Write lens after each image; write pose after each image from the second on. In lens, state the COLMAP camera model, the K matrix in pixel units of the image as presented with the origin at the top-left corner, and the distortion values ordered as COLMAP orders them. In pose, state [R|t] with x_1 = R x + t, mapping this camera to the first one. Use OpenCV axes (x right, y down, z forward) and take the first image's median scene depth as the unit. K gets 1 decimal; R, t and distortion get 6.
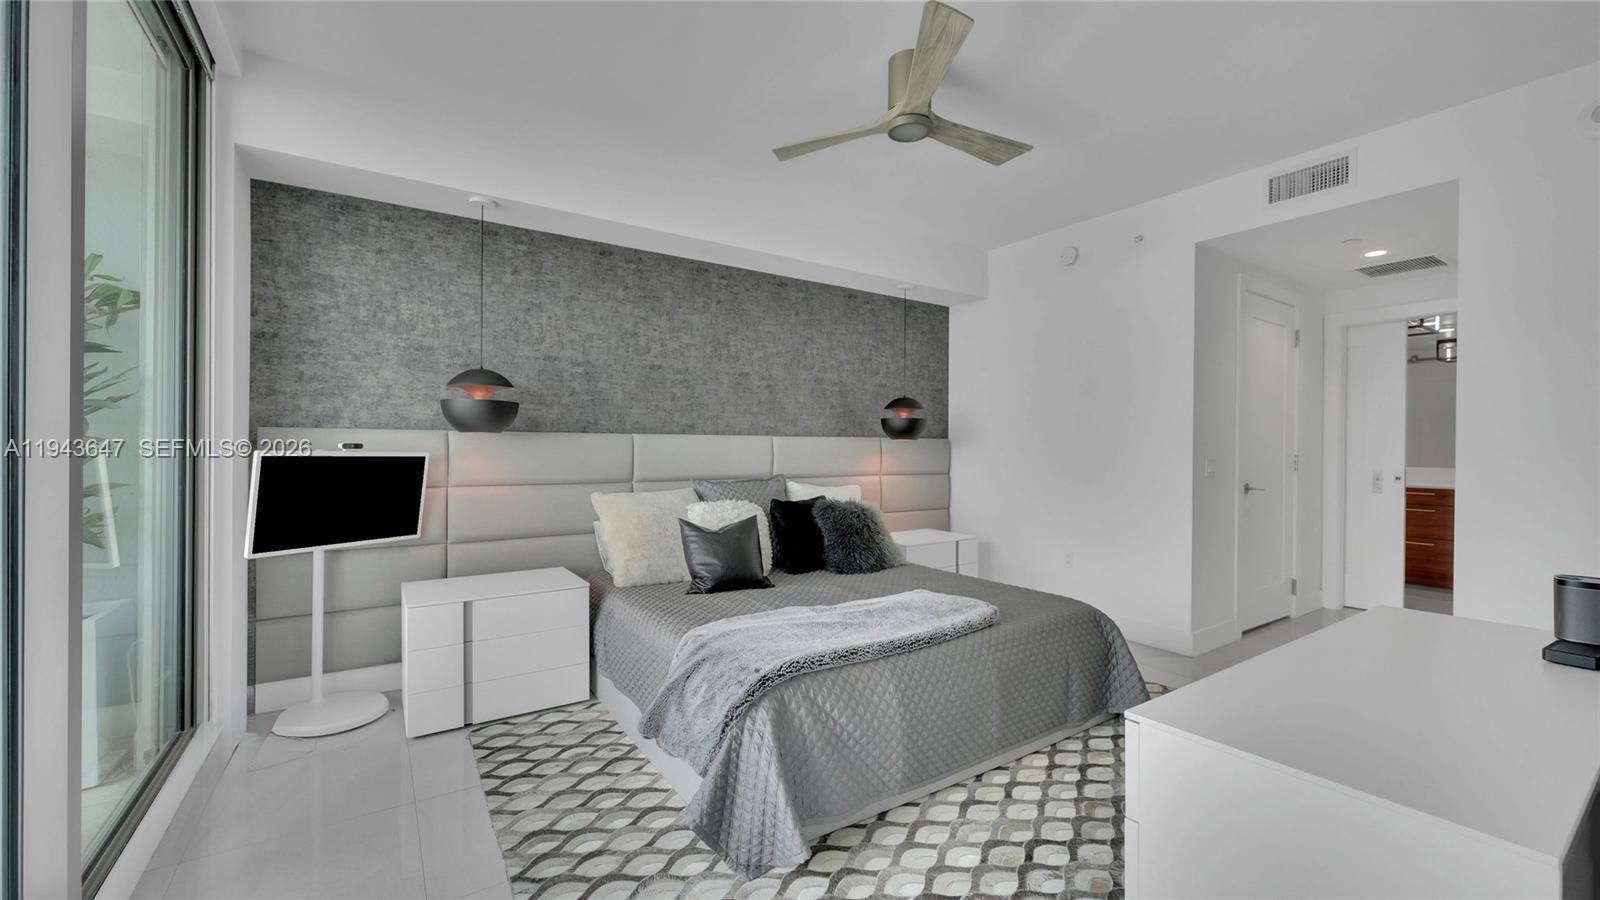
lens RADIAL K [[630.2, 0, 798.2], [0, 630.2, 452.0], [0, 0, 1]] dist [-0.000151, 0.000033]
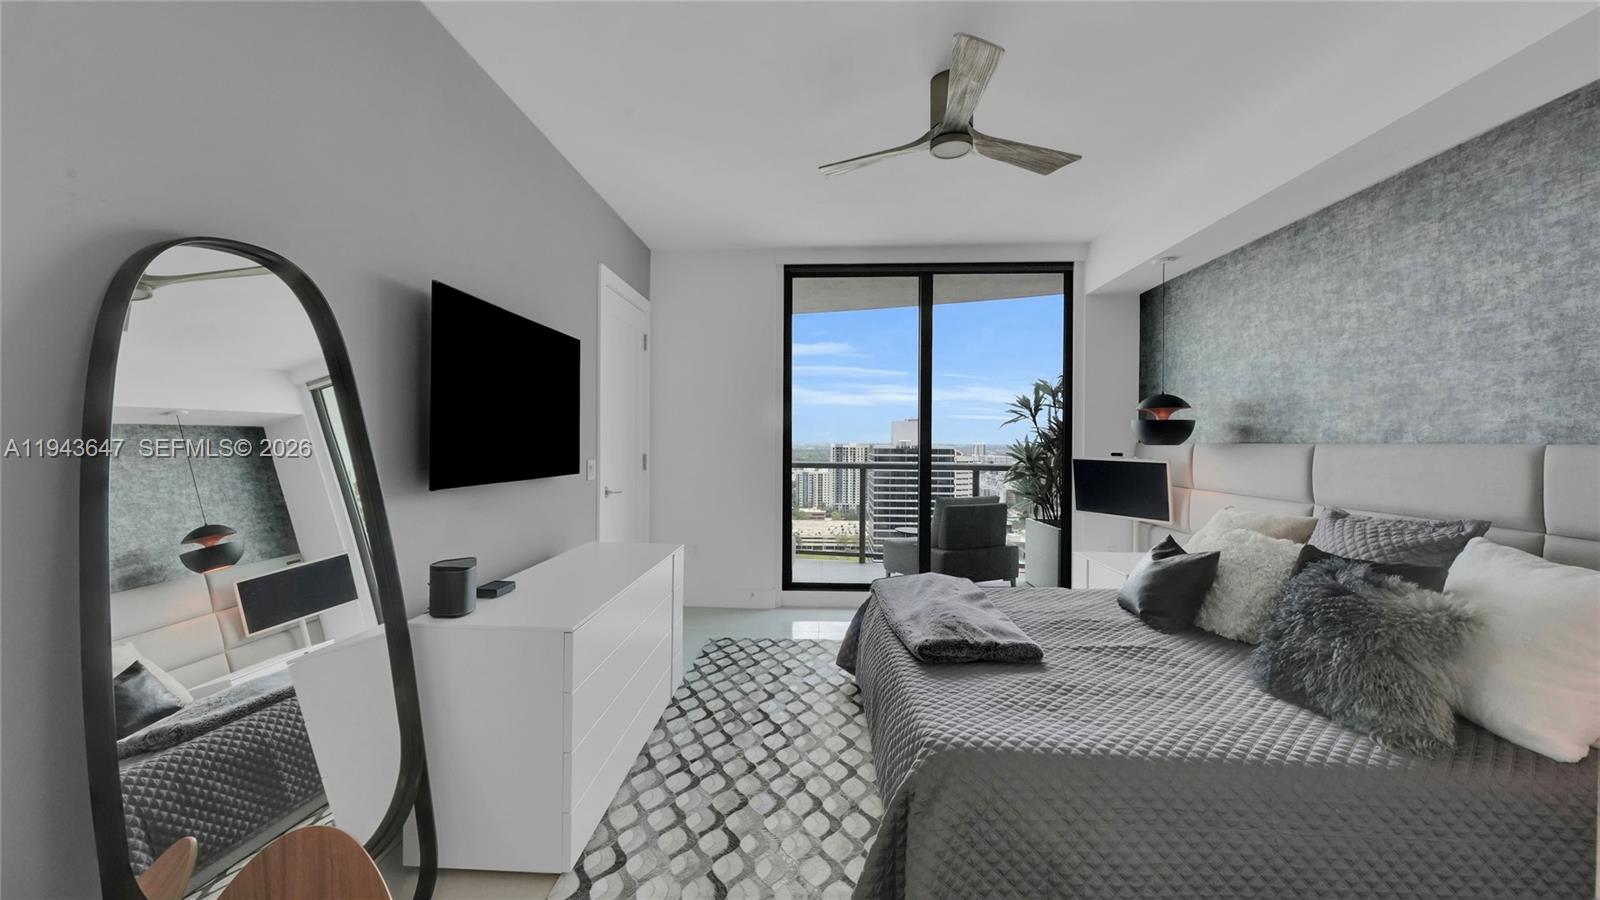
lens RADIAL K [[629.0, 0, 789.8], [0, 629.0, 451.0], [0, 0, 1]] dist [-0.001679, -0.000007]
pose [[-0.600394, 0.000551, -0.799704, 0.765548], [-0.016595, 0.999776, 0.013148, -0.018442], [0.799532, 0.021165, -0.600250, 0.940404]]
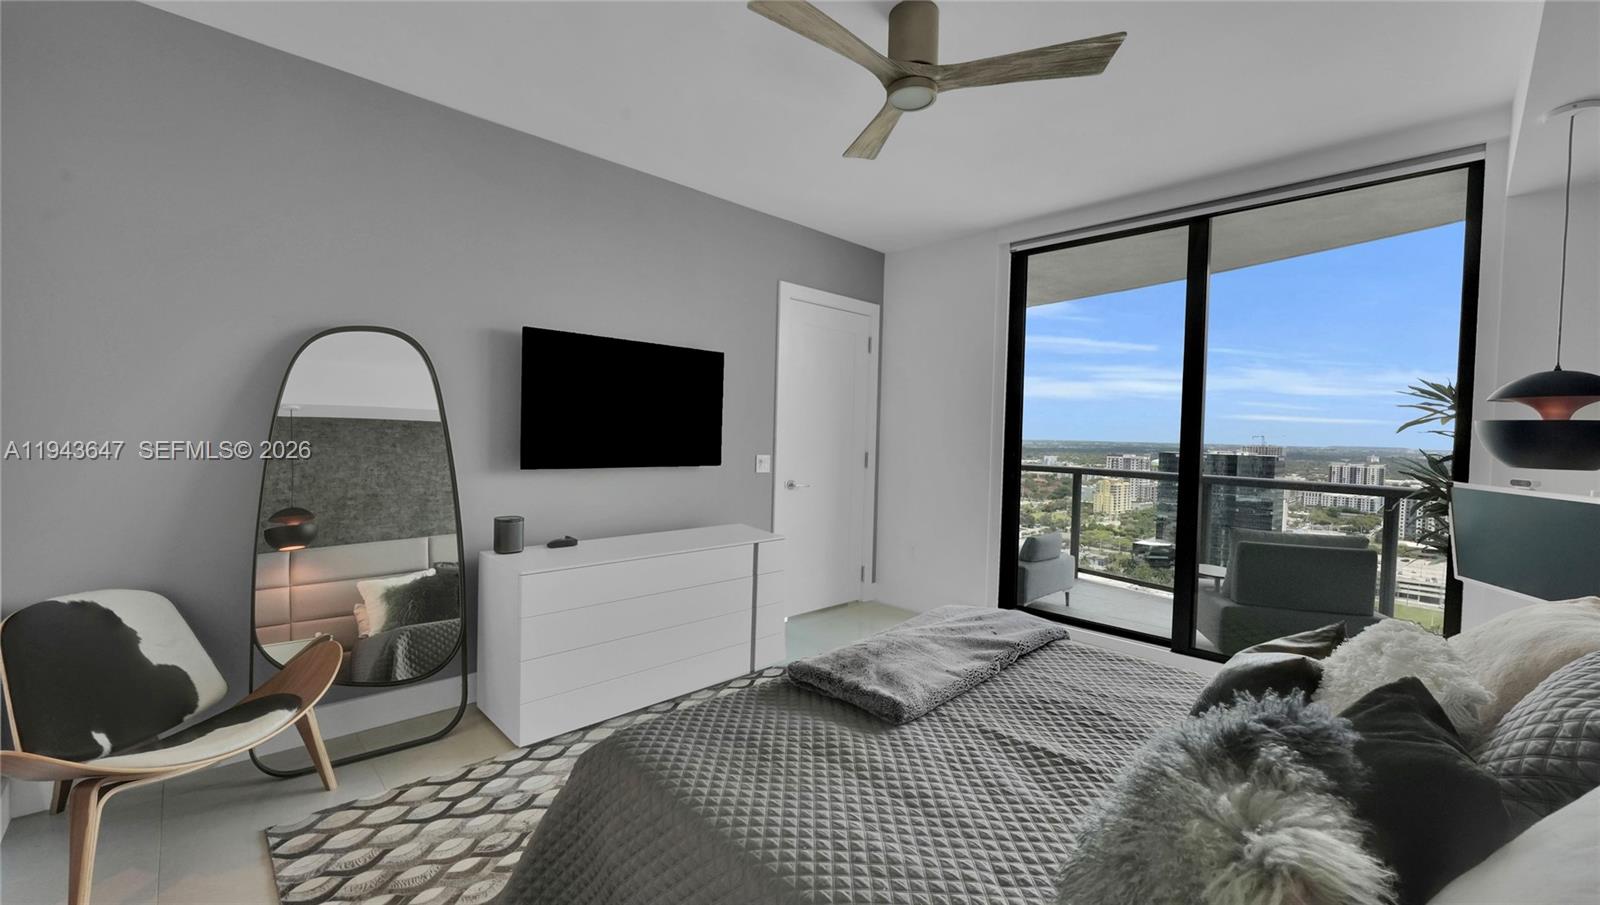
lens RADIAL K [[629.0, 0, 789.8], [0, 629.0, 453.5], [0, 0, 1]] dist [-0.001679, -0.000007]
pose [[-0.985721, -0.023715, -0.166707, 0.309497], [-0.030366, 0.998837, 0.037459, -0.032930], [0.165624, 0.041986, -0.985295, 1.218253]]
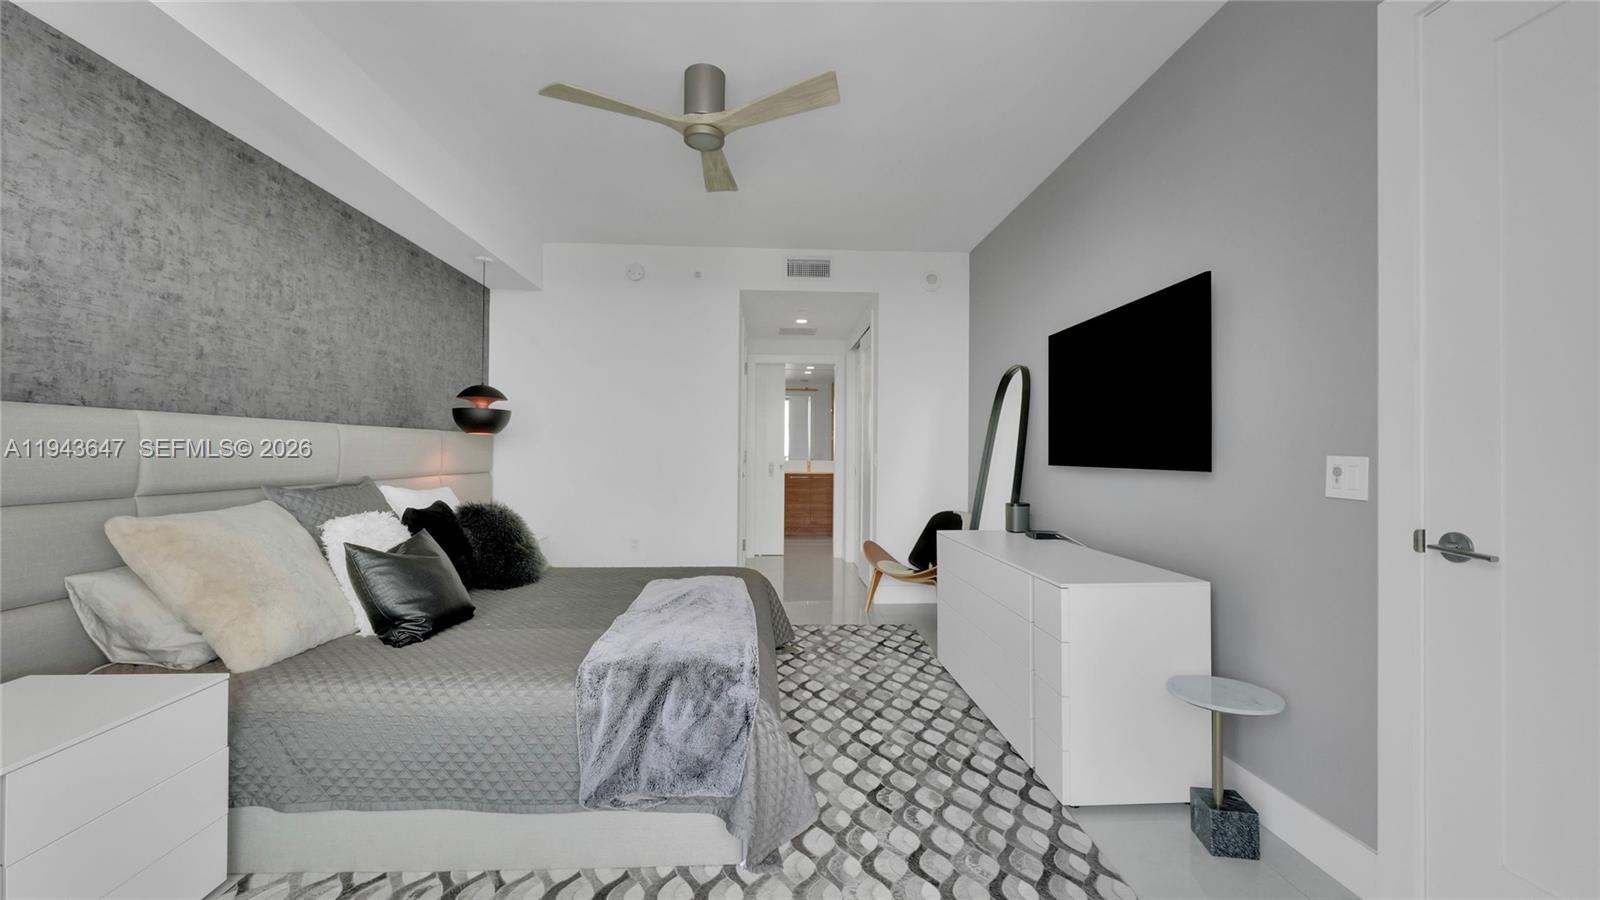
lens RADIAL K [[629.0, 0, 789.8], [0, 629.0, 451.0], [0, 0, 1]] dist [-0.001679, -0.000007]
pose [[0.521424, 0.001374, 0.853296, -0.431854], [0.002442, 0.999992, -0.003103, 0.010467], [-0.853294, 0.003702, 0.521417, 0.218732]]
